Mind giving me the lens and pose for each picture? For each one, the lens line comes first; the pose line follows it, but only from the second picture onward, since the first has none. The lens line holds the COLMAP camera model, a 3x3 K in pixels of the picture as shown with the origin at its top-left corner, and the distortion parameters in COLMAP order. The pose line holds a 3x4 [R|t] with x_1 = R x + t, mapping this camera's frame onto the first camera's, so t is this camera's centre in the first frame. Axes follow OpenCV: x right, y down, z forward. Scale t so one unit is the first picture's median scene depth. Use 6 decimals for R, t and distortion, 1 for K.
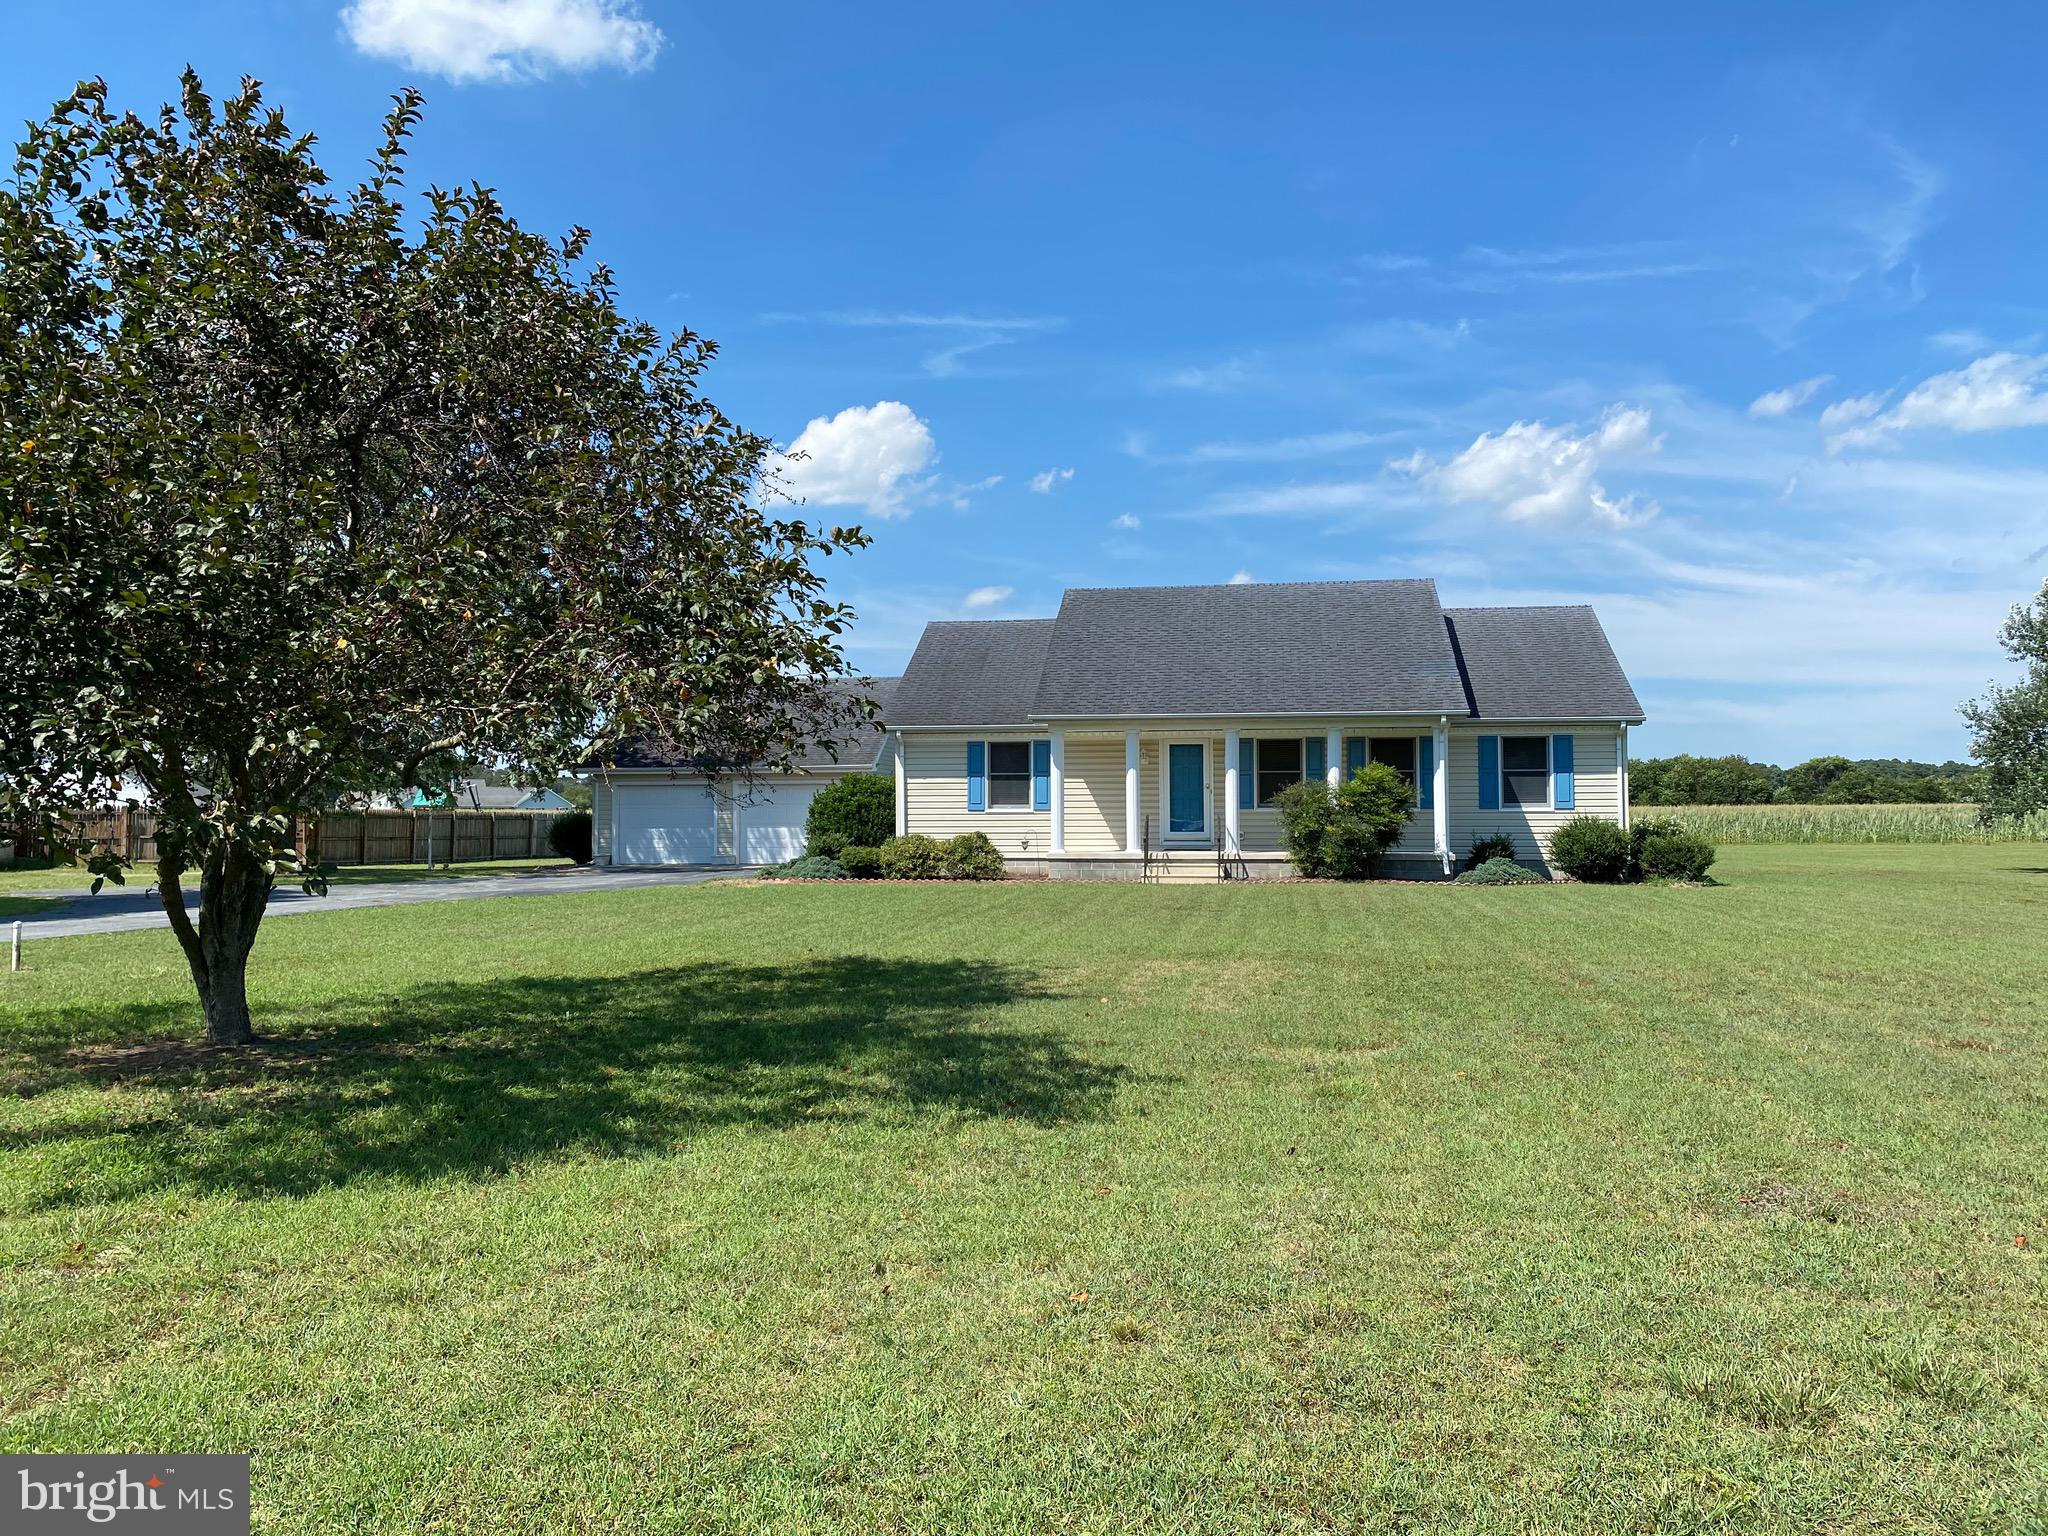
lens RADIAL K [[1534.8, 0, 1024.0], [0, 1534.8, 768.0], [0, 0, 1]] dist [-0.010120, -0.005025]
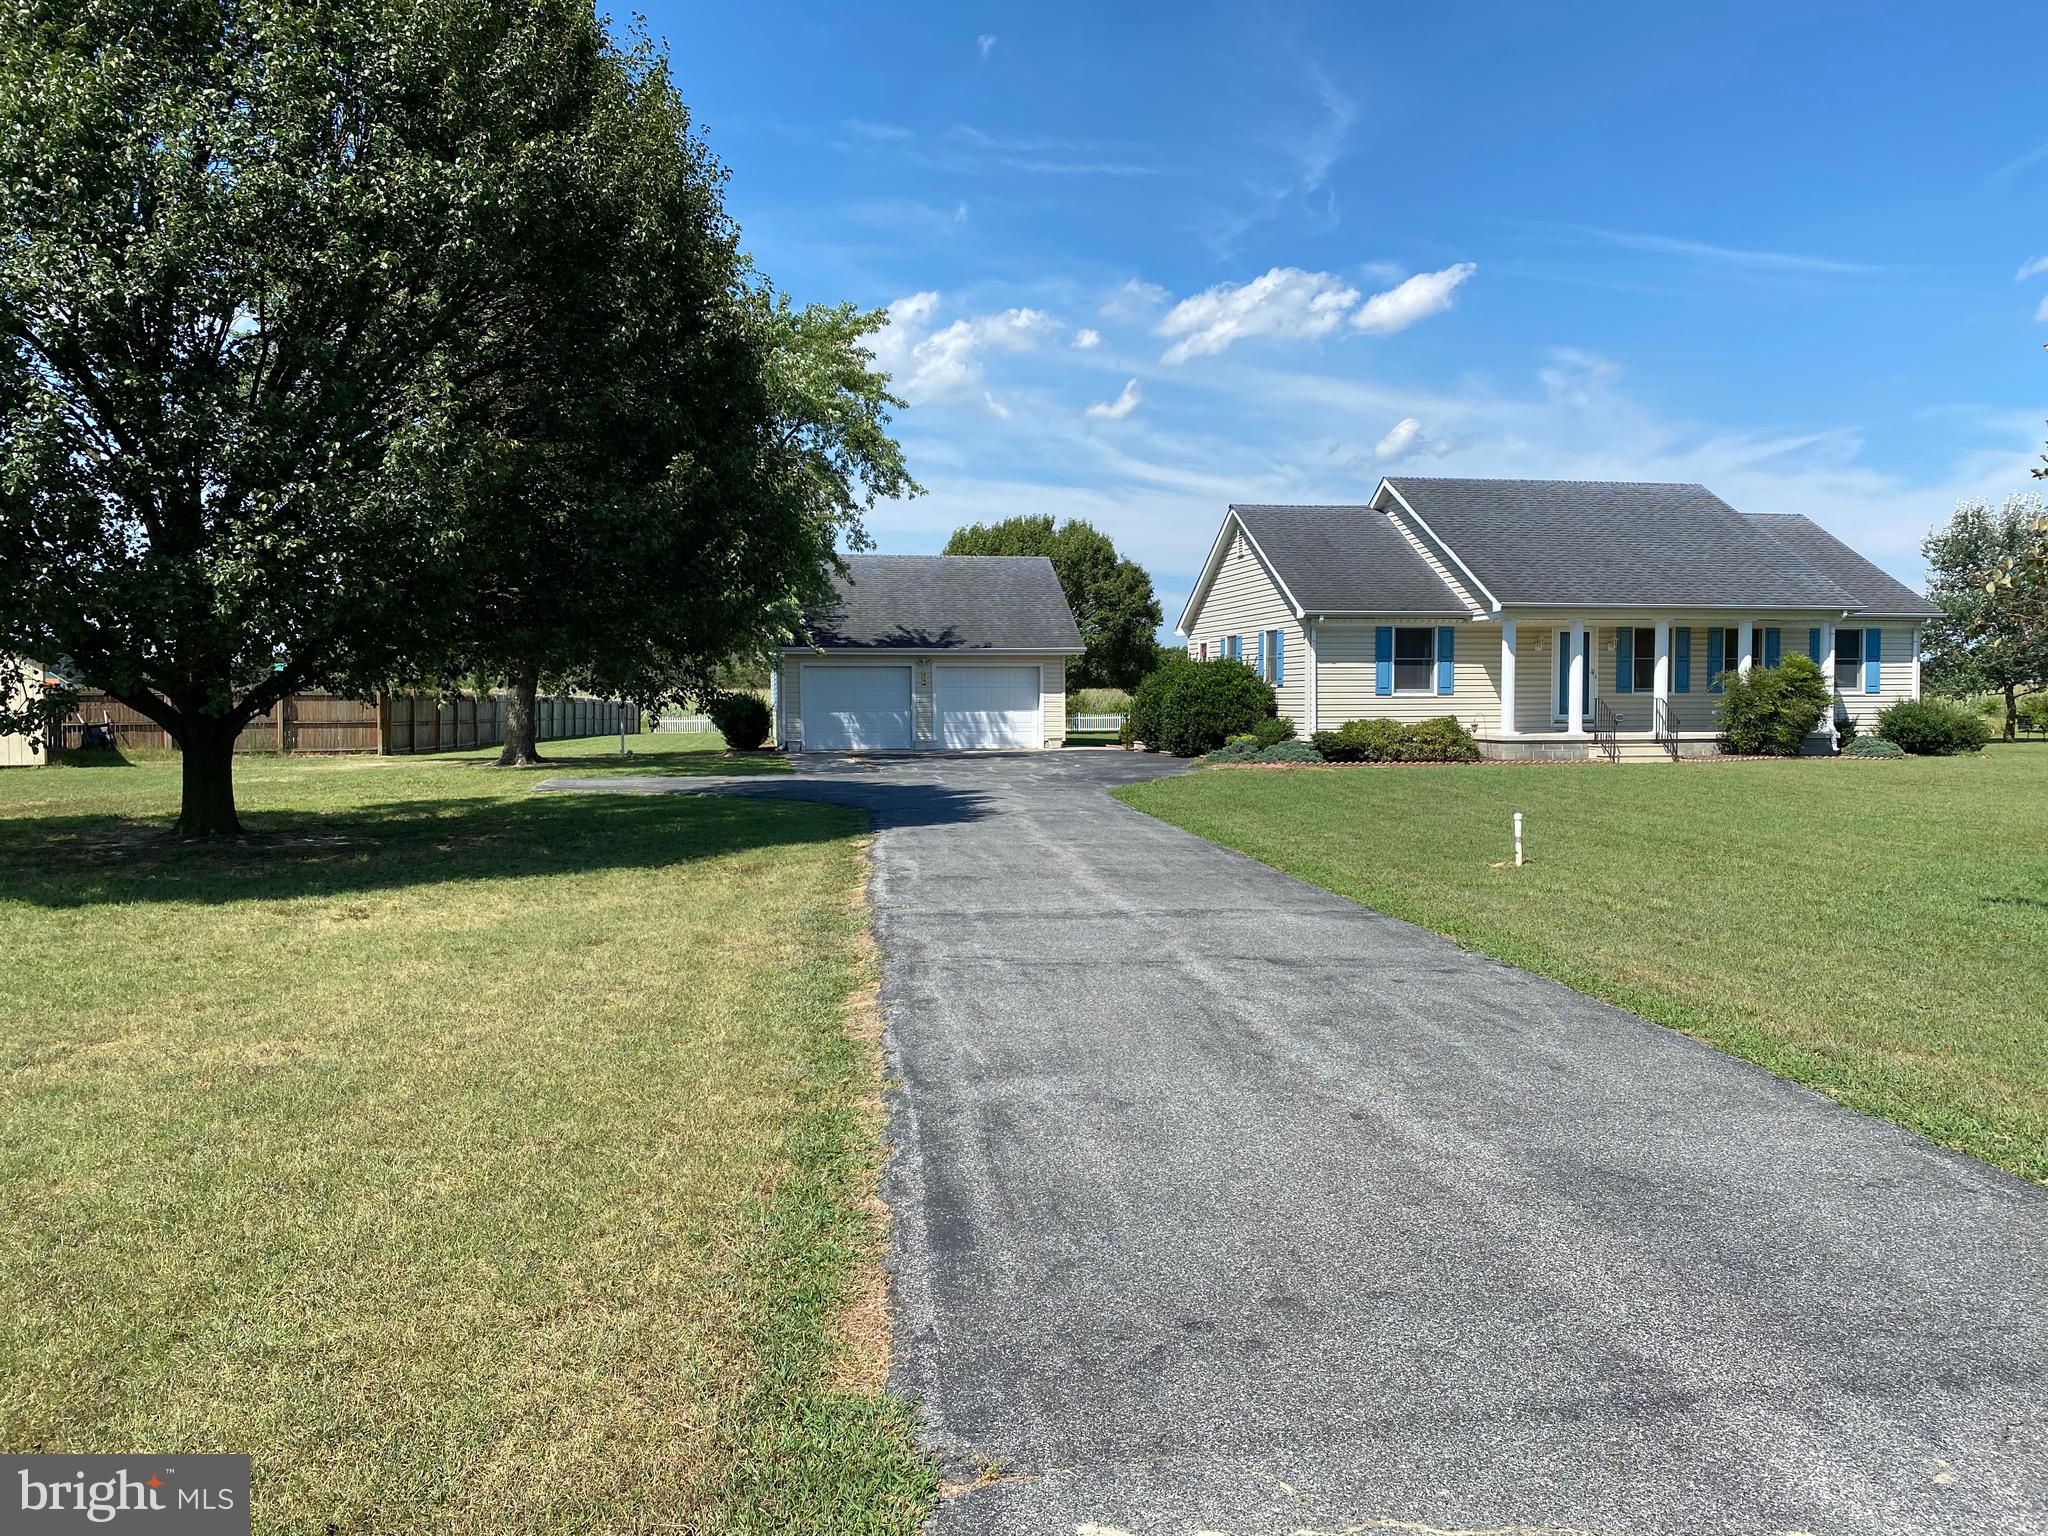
lens RADIAL K [[1571.2, 0, 1024.0], [0, 1571.2, 768.0], [0, 0, 1]] dist [0.032887, -0.001453]
pose [[0.940445, -0.014803, 0.339622, -0.611957], [-0.009881, 0.997439, 0.070836, 0.004447], [-0.339801, -0.069973, 0.937891, 0.094900]]
